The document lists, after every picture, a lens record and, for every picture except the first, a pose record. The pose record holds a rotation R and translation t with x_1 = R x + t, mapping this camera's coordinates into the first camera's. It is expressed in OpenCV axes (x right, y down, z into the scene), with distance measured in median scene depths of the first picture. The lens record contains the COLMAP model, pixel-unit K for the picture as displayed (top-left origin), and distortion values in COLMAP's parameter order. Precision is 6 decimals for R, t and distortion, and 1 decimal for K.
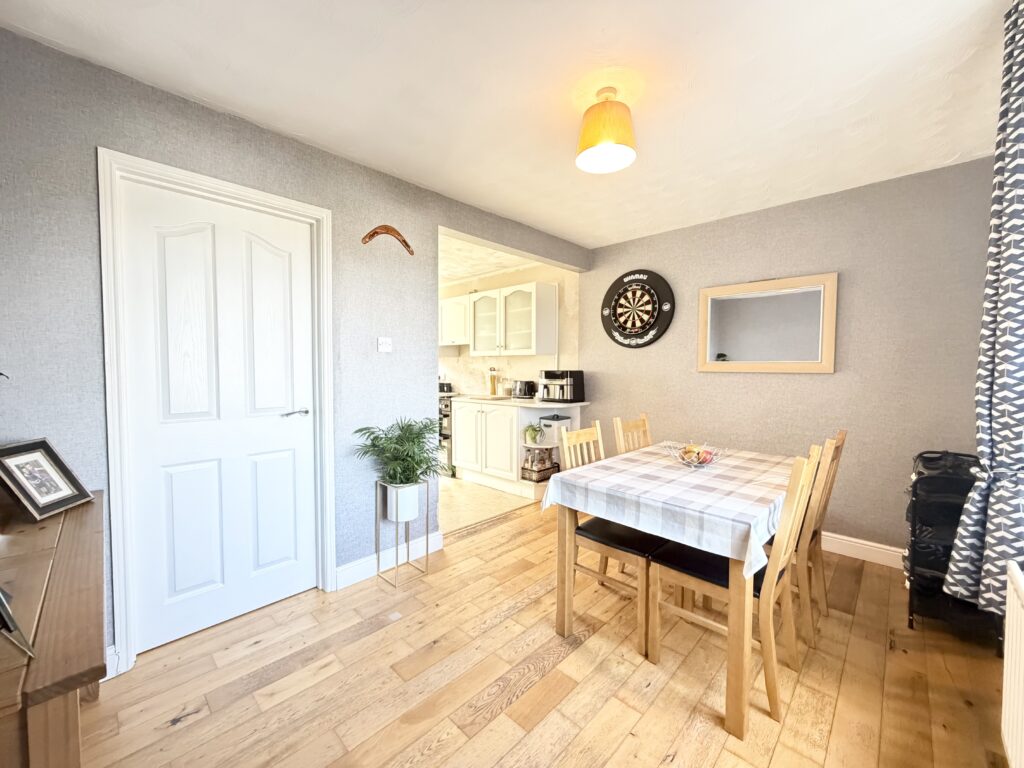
lens RADIAL K [[406.1, 0, 509.5], [0, 406.1, 383.0], [0, 0, 1]] dist [0.000467, 0.000088]
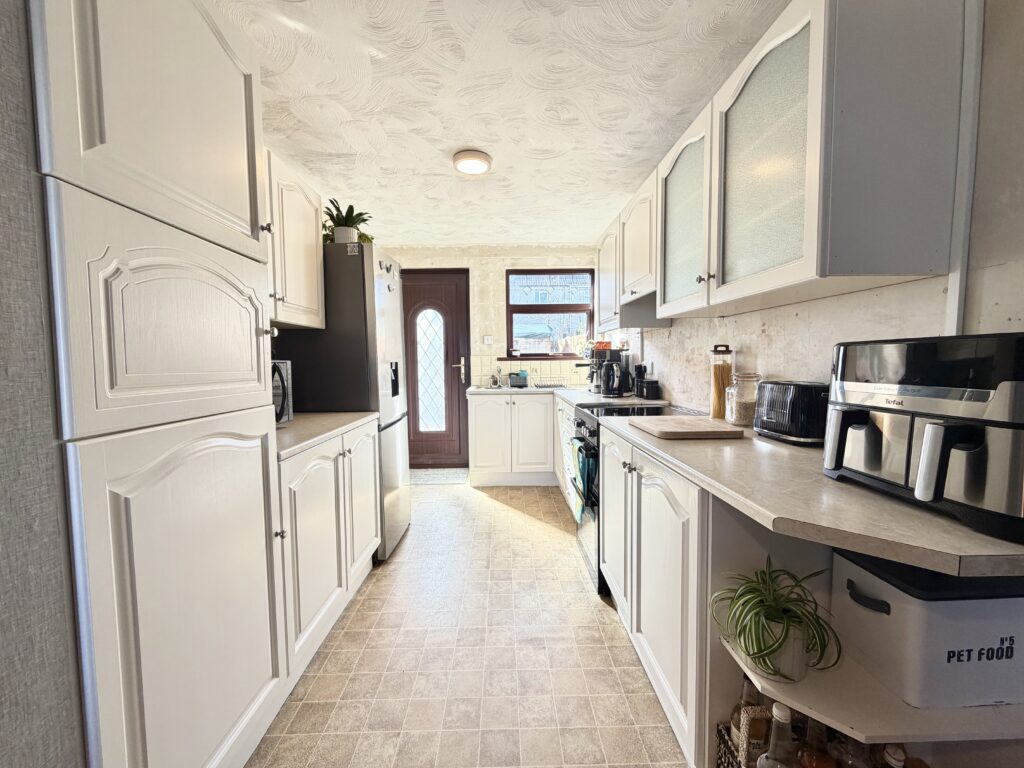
lens RADIAL K [[406.1, 0, 509.5], [0, 406.1, 383.0], [0, 0, 1]] dist [0.000467, 0.000088]
pose [[0.711816, 0.029779, -0.701735, 0.179633], [-0.014555, 0.999512, 0.027652, -0.020132], [0.702216, -0.009469, 0.711901, 1.198370]]
